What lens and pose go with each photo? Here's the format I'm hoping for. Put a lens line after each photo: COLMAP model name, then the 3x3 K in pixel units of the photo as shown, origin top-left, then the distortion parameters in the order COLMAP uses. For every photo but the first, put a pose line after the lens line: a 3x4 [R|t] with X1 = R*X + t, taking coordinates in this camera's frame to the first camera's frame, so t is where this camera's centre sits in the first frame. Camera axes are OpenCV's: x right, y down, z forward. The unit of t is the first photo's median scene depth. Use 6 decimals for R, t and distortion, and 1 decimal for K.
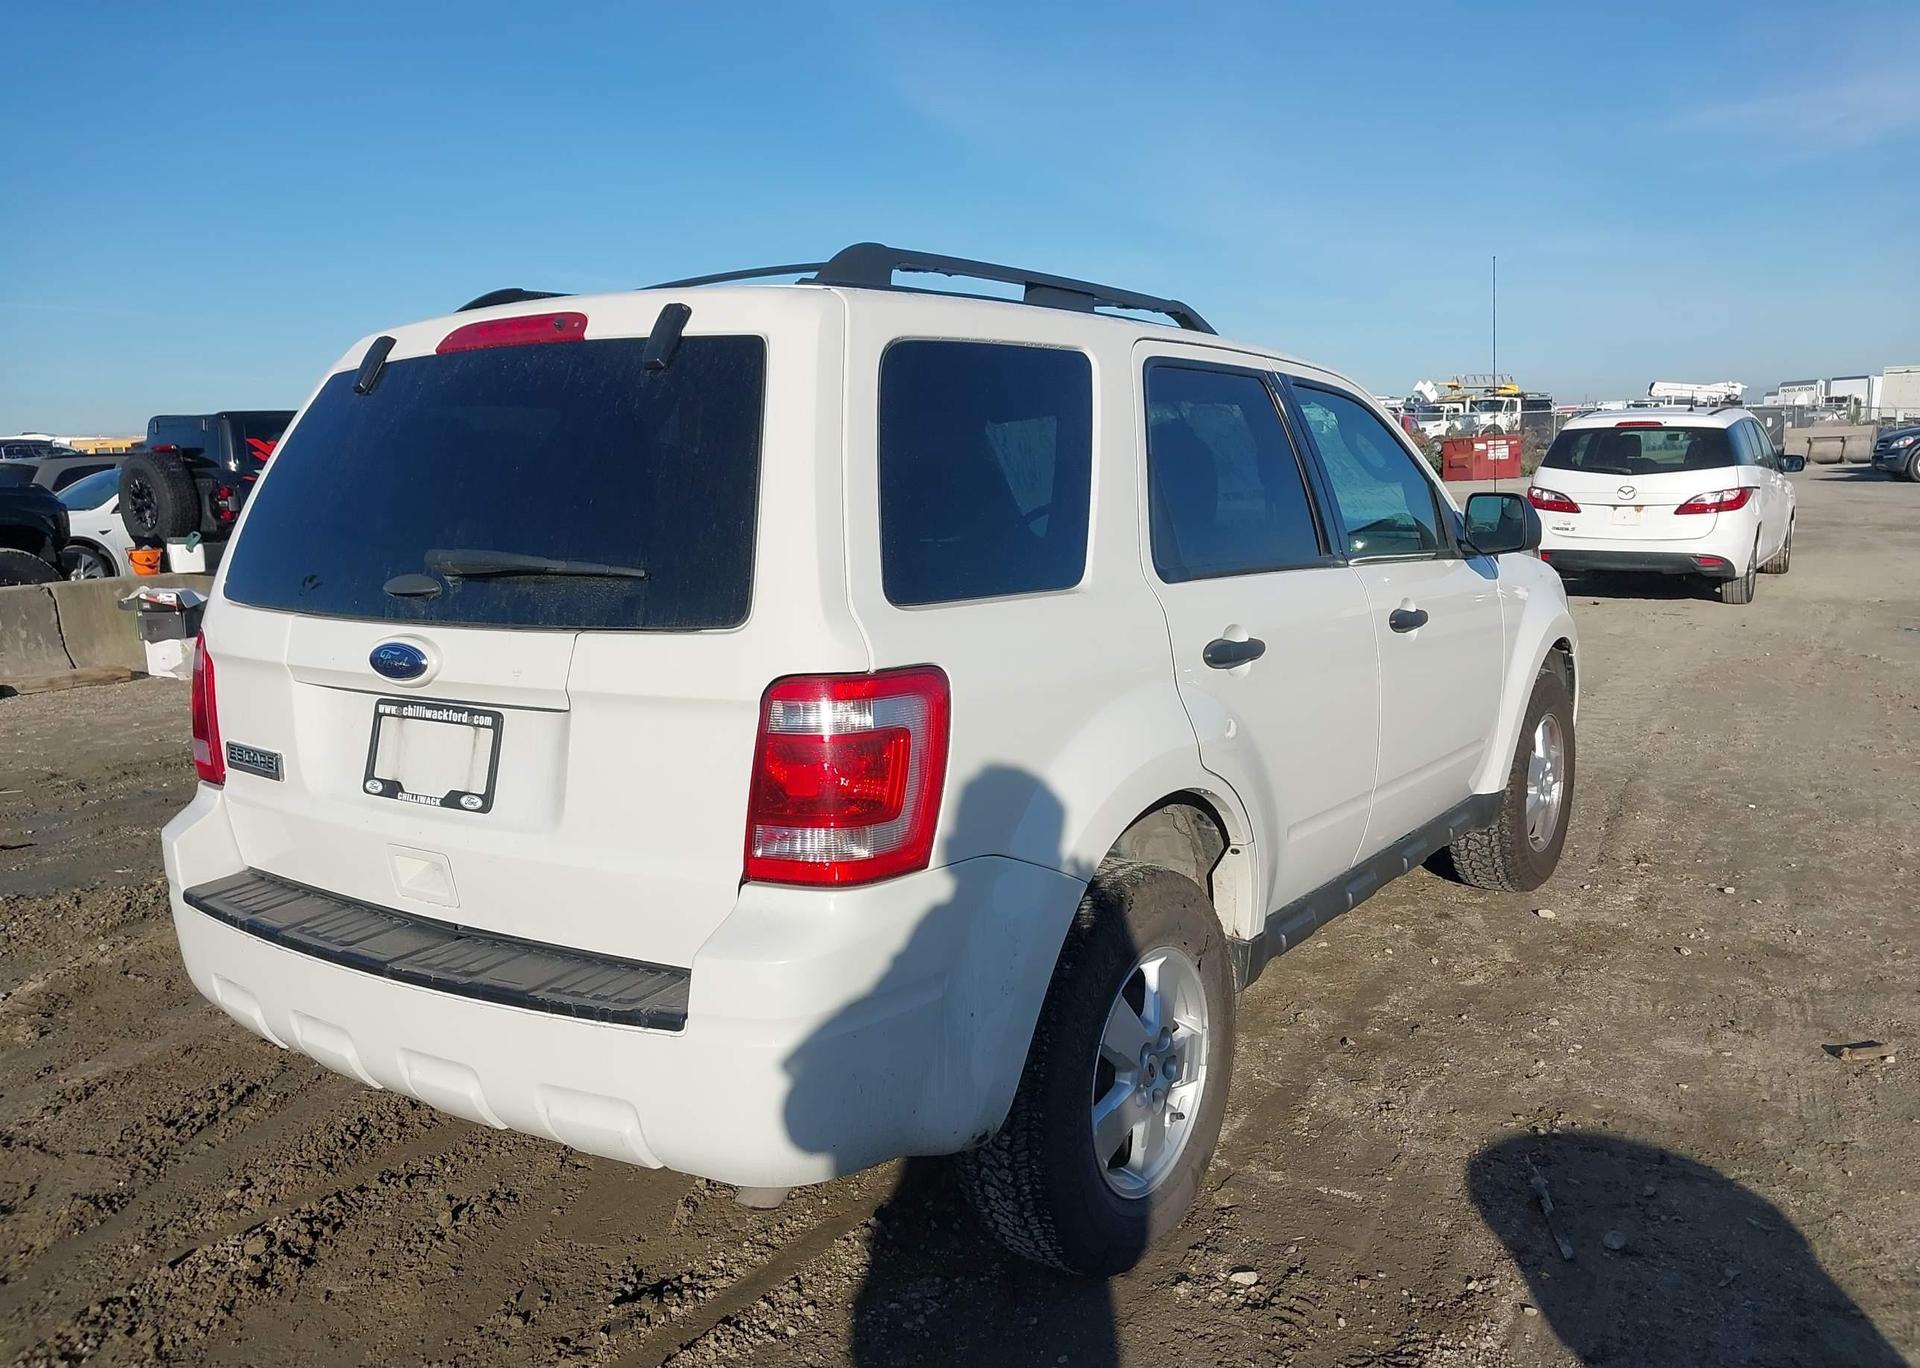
lens RADIAL K [[1537.6, 0, 978.9], [0, 1537.6, 690.5], [0, 0, 1]] dist [0.031514, -0.042276]
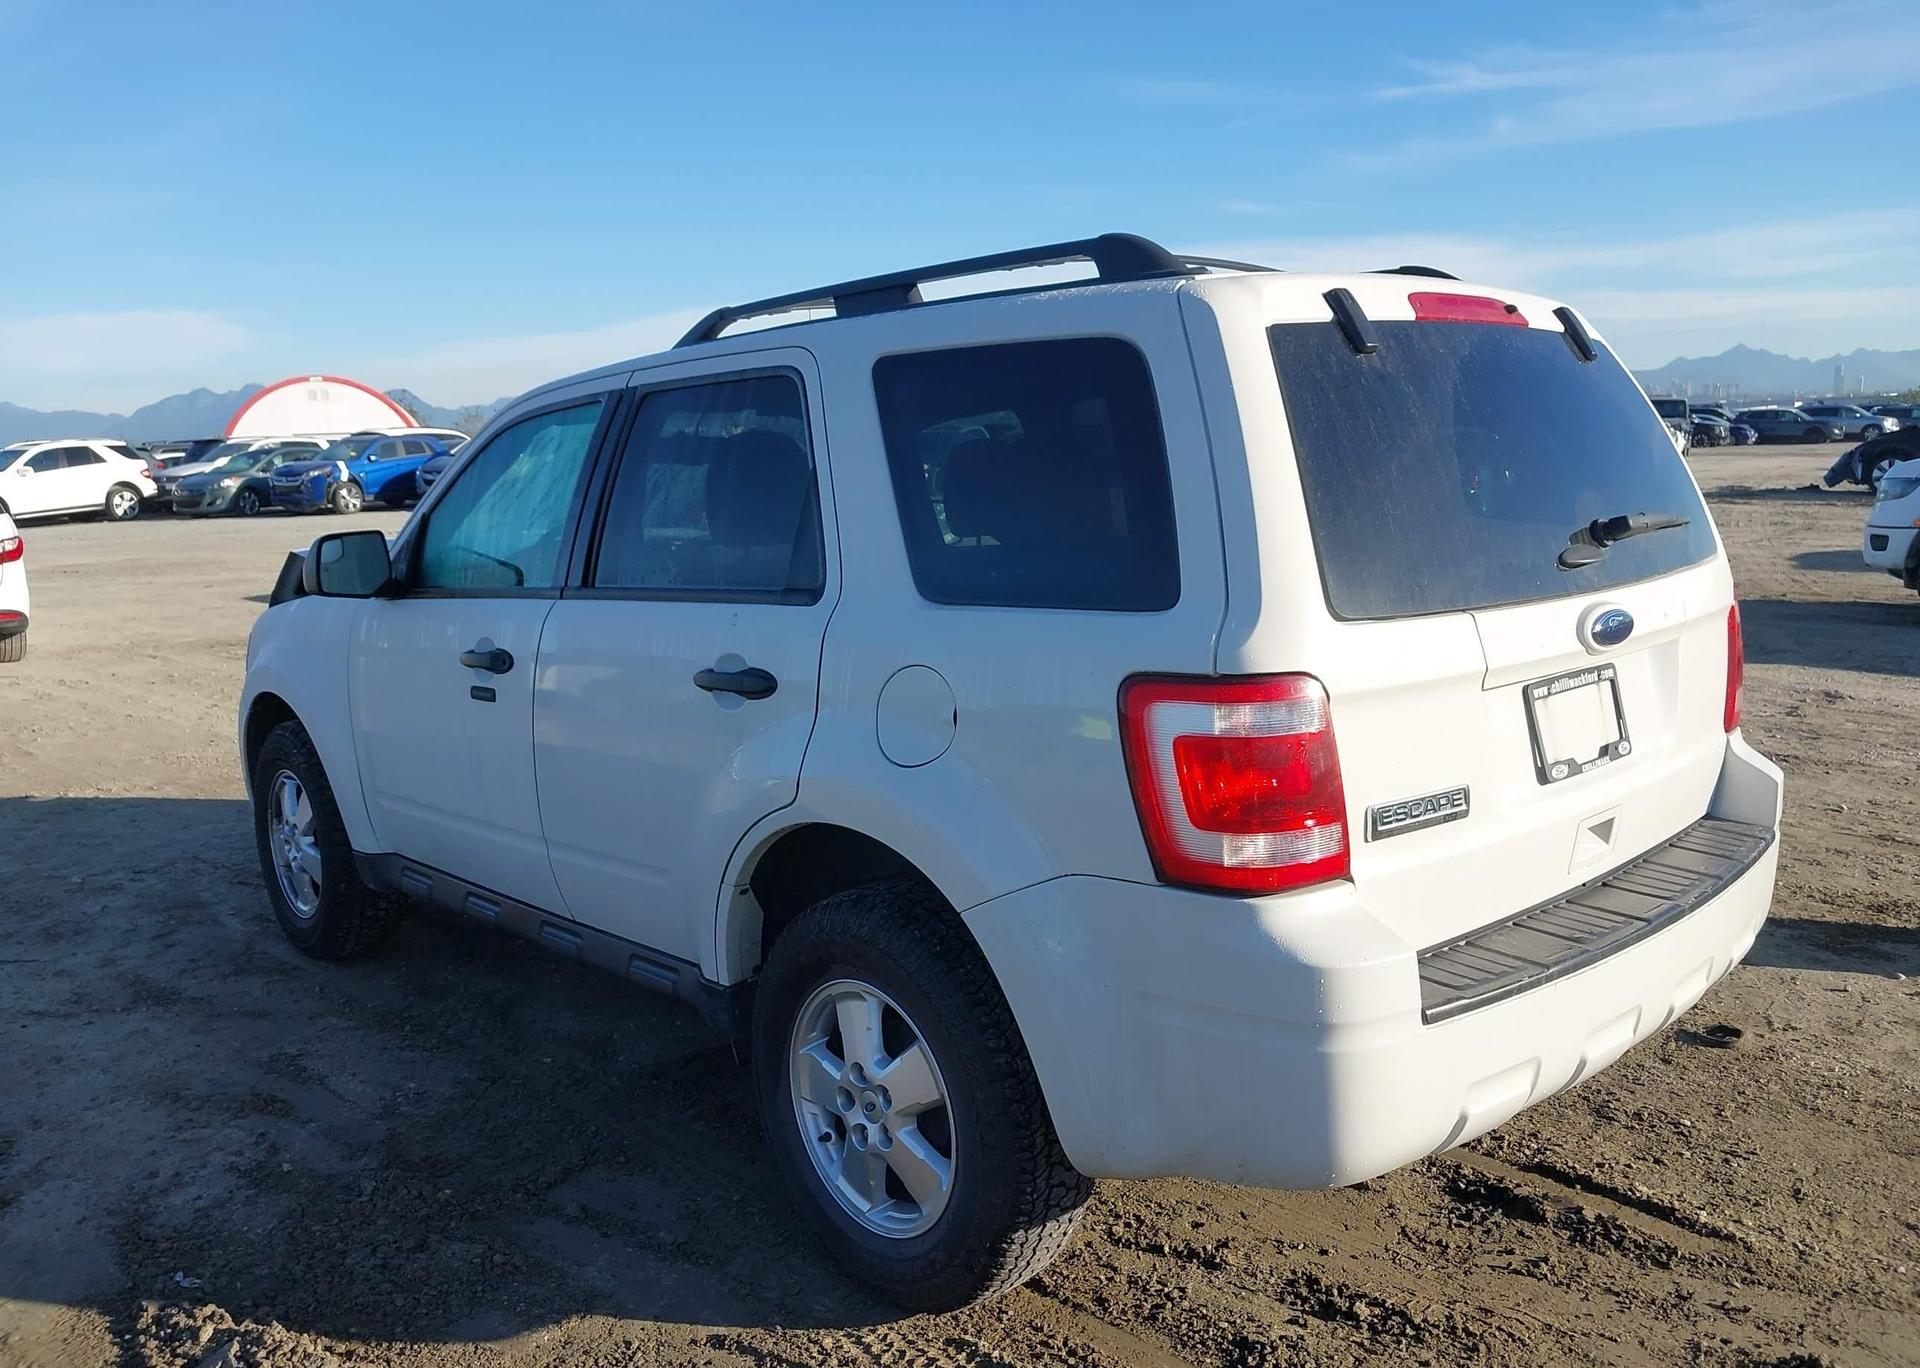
lens RADIAL K [[1537.6, 0, 964.2], [0, 1537.6, 676.9], [0, 0, 1]] dist [0.031514, -0.042276]
pose [[0.203762, -0.124988, 0.971009, -1.263395], [0.173075, 0.980794, 0.089929, -0.132440], [-0.963600, 0.149733, 0.221481, 1.034675]]
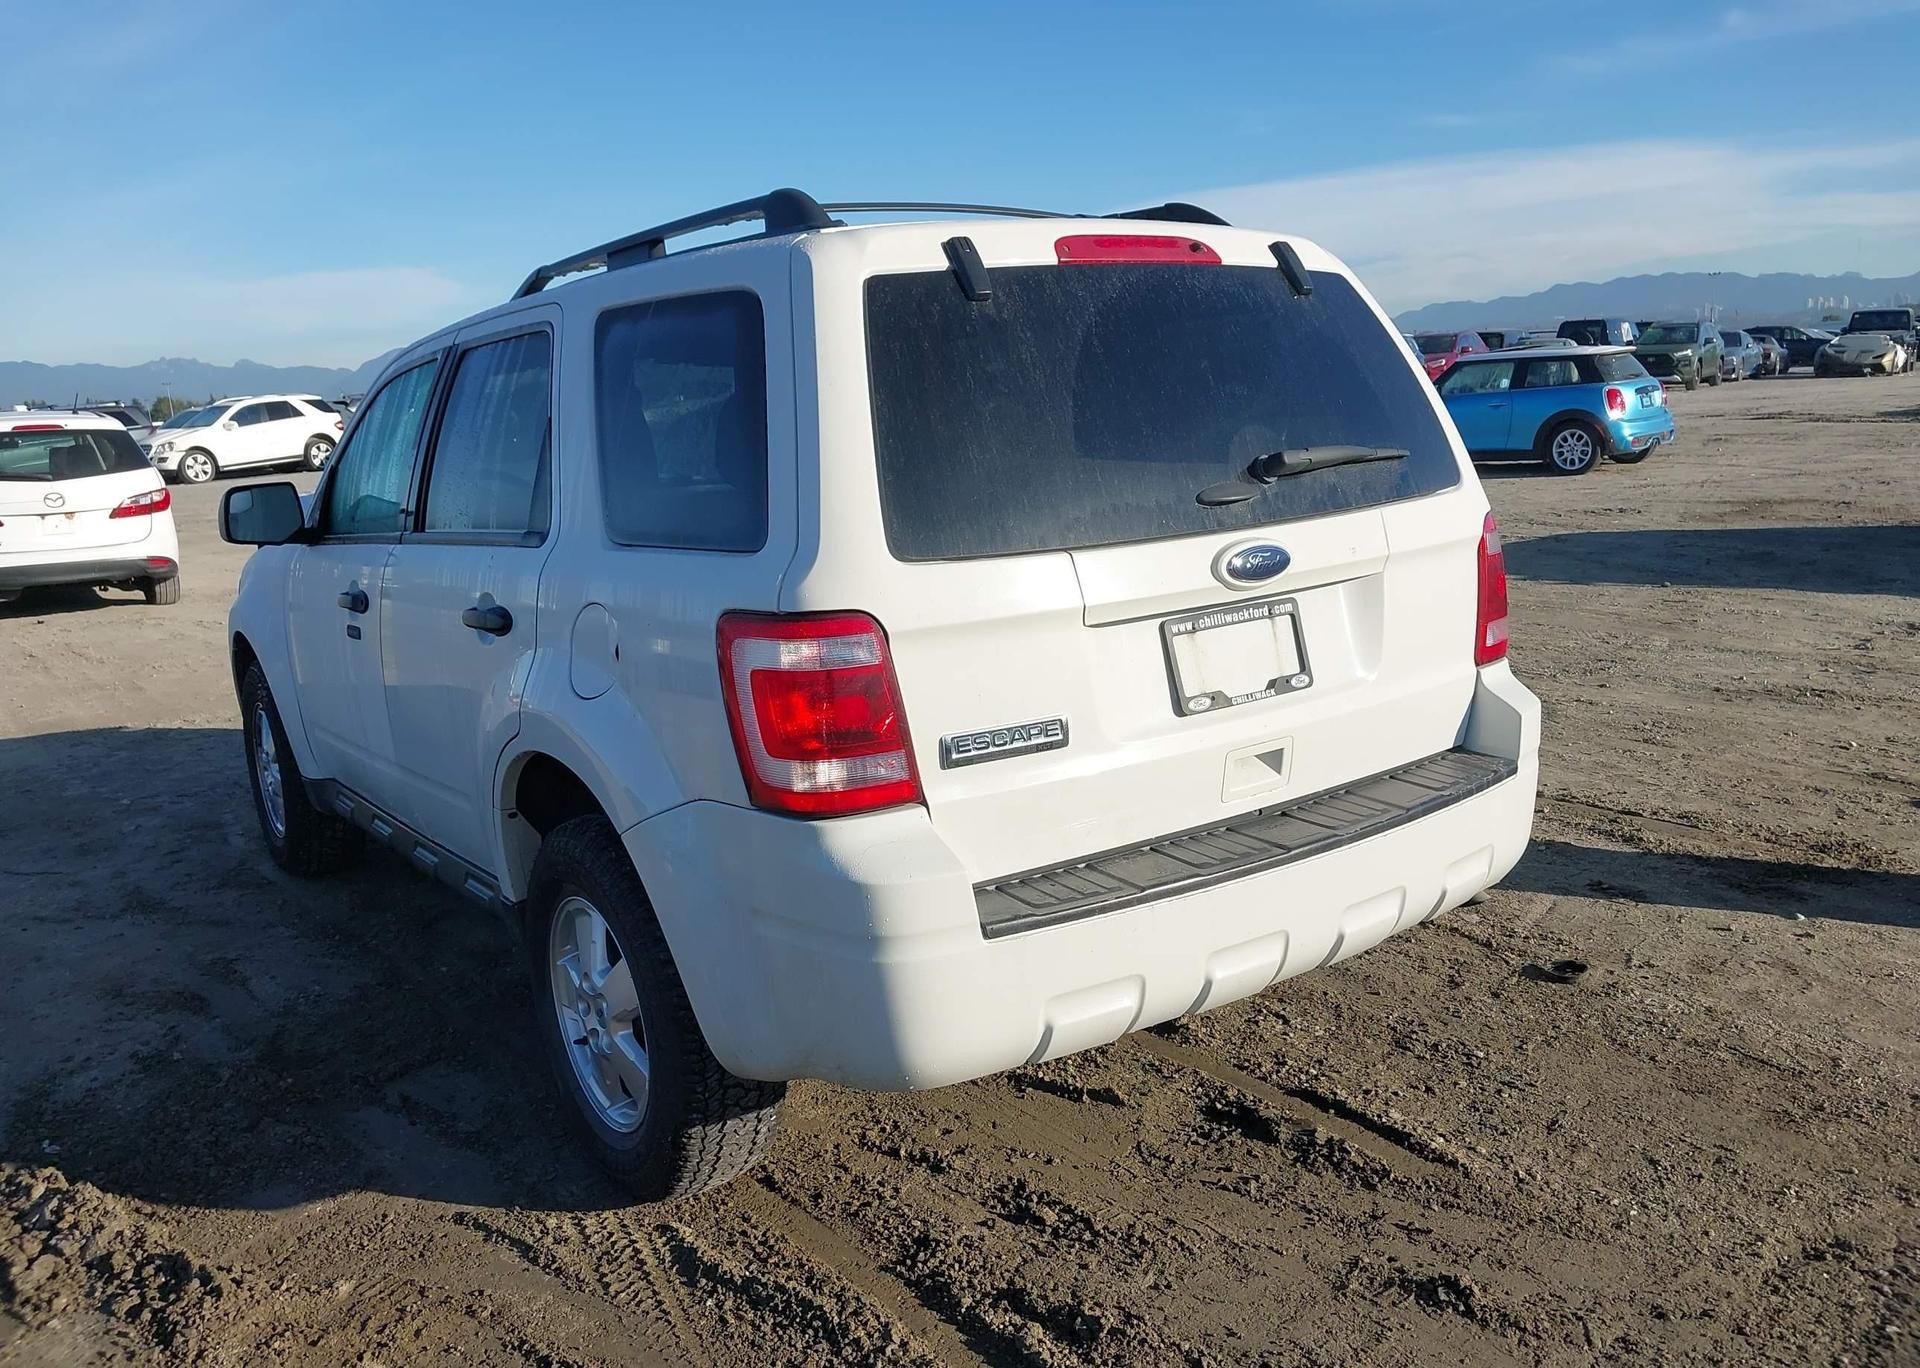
lens RADIAL K [[1537.6, 0, 975.4], [0, 1537.6, 677.6], [0, 0, 1]] dist [0.031514, -0.042276]
pose [[0.323067, -0.165512, 0.931790, -1.227897], [0.188541, 0.976107, 0.108014, -0.079433], [-0.927405, 0.140786, 0.346554, 0.720685]]
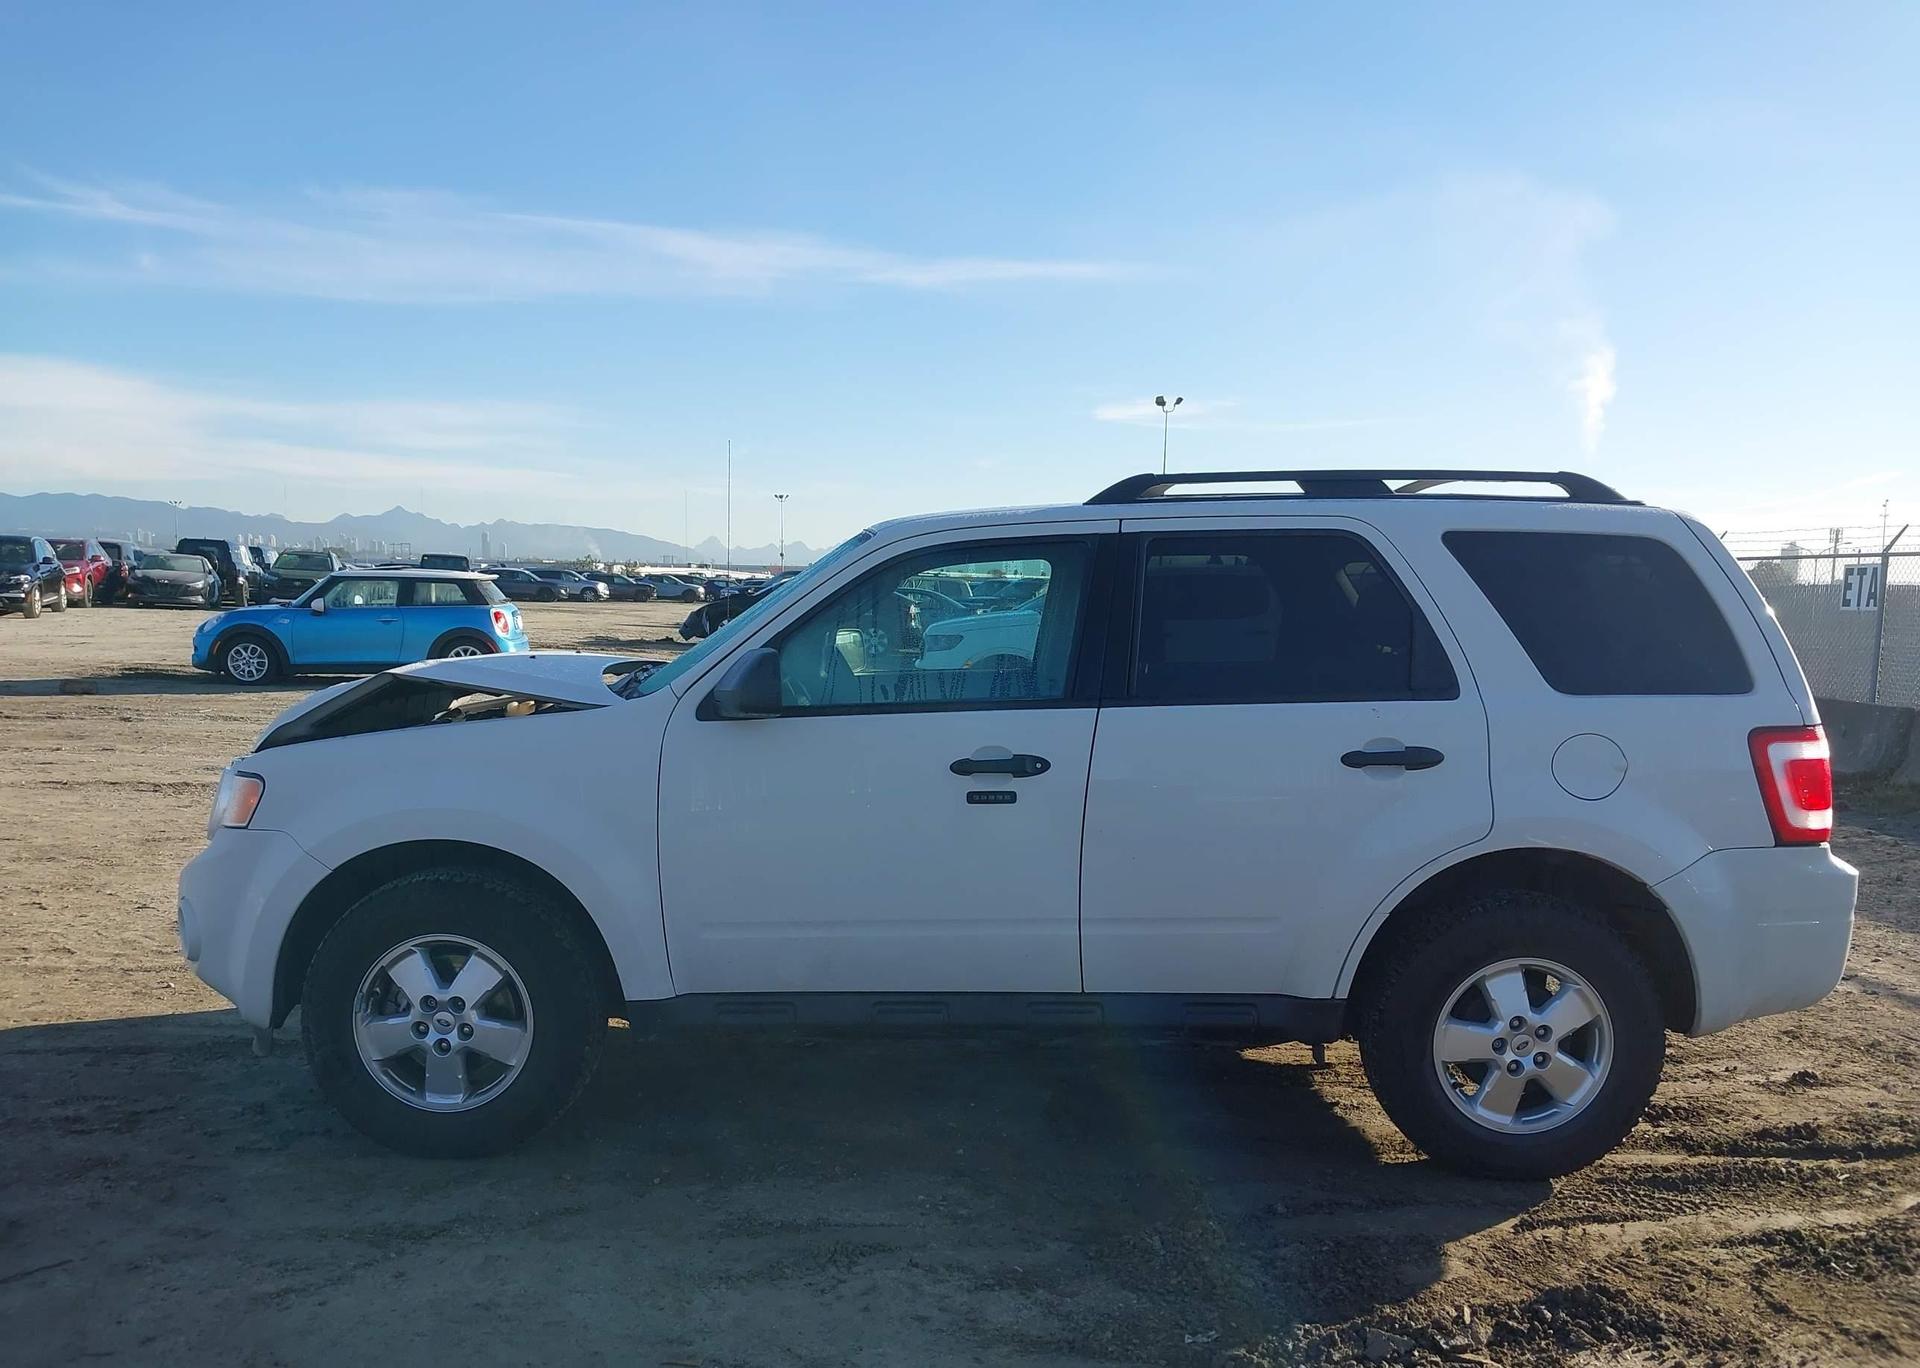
lens RADIAL K [[1537.6, 0, 952.0], [0, 1537.6, 667.5], [0, 0, 1]] dist [0.031514, -0.042276]
pose [[-0.586934, -0.027011, 0.809184, -1.195821], [0.116919, 0.986140, 0.117723, -0.346418], [-0.801148, 0.163704, -0.575641, 2.451879]]
